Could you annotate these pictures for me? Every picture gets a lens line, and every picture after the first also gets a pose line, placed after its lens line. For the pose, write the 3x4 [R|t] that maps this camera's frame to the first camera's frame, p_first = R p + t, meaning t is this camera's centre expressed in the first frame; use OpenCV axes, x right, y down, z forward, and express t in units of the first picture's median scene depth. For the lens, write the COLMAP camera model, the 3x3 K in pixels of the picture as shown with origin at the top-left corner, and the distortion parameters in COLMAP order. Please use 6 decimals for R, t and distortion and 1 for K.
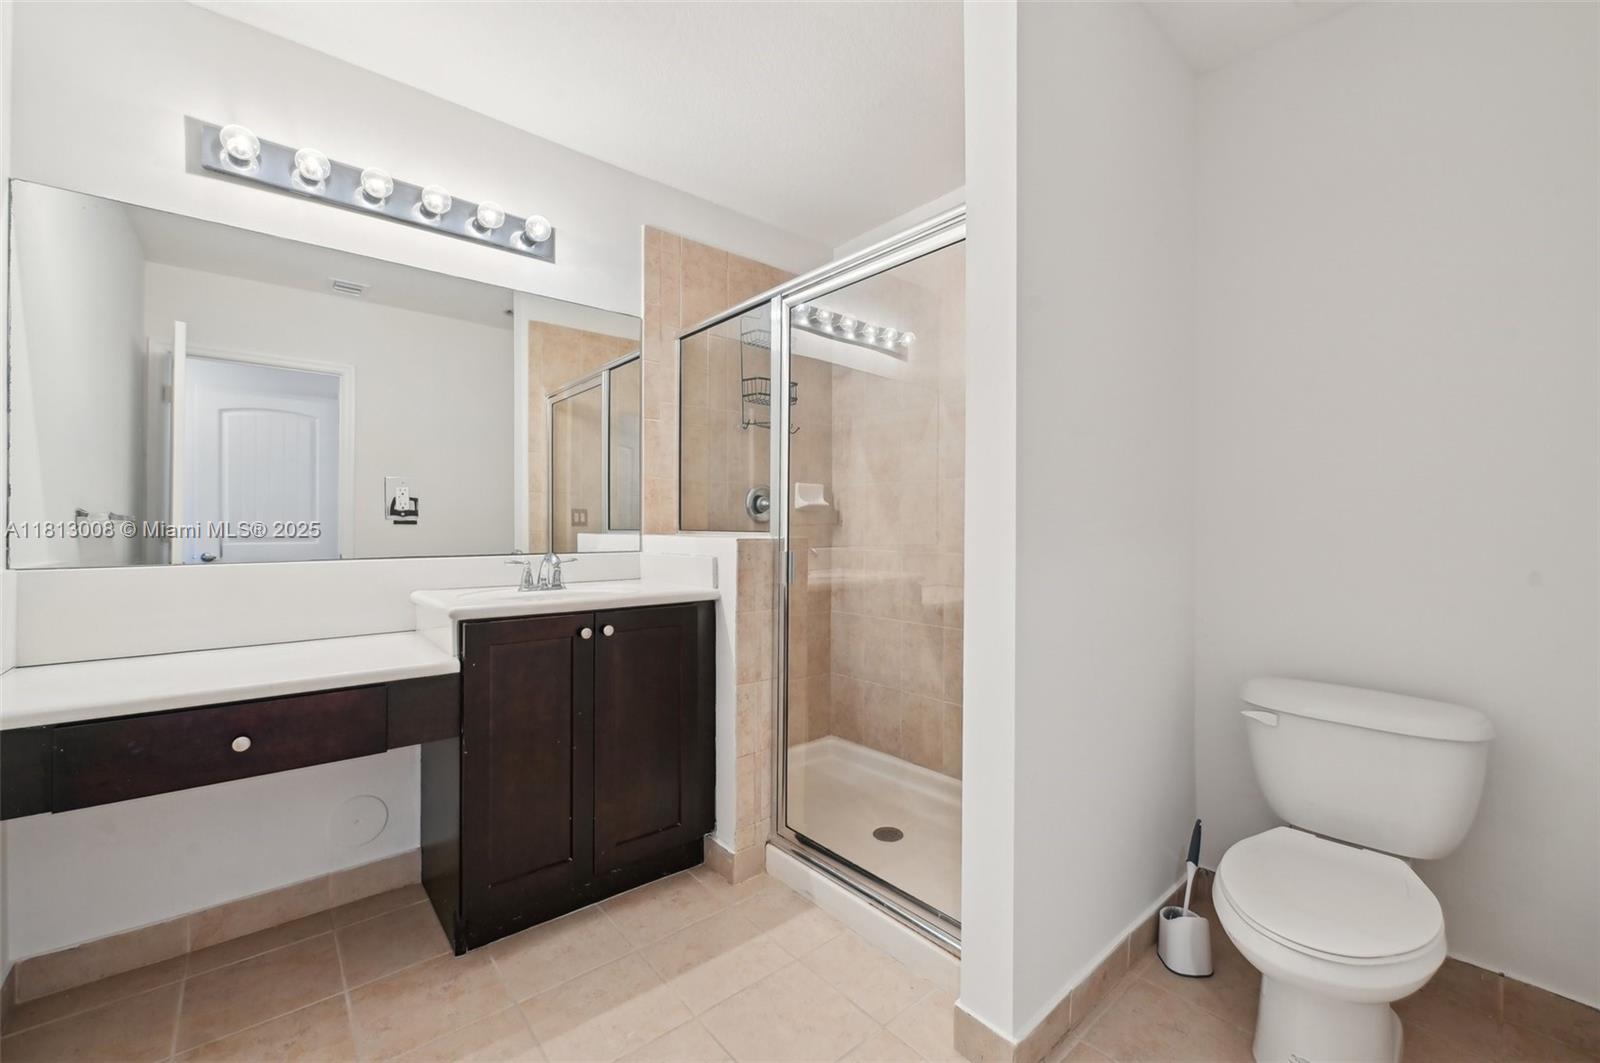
lens RADIAL K [[652.6, 0, 798.2], [0, 652.6, 532.9], [0, 0, 1]] dist [-0.008972, -0.000394]
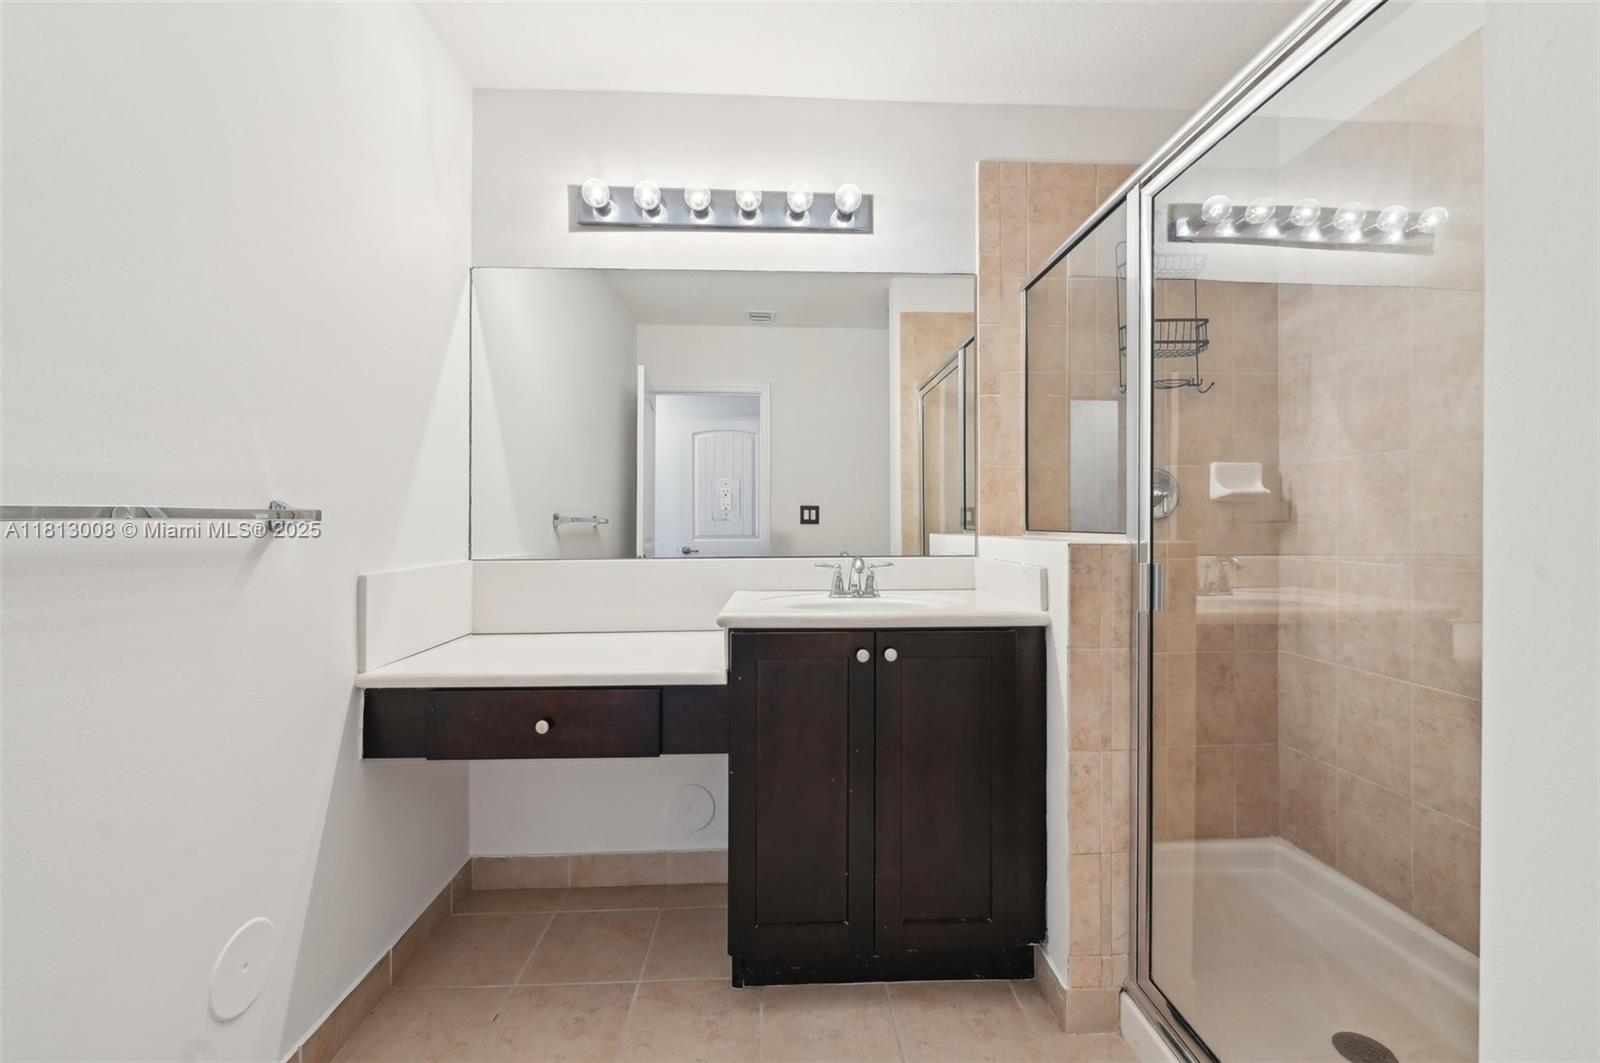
lens RADIAL K [[652.6, 0, 802.6], [0, 652.6, 521.5], [0, 0, 1]] dist [-0.008972, -0.000394]
pose [[0.792607, -0.007283, -0.609689, 0.097092], [-0.002122, 0.999890, -0.014702, -0.003035], [0.609729, 0.012946, 0.792505, 0.237616]]
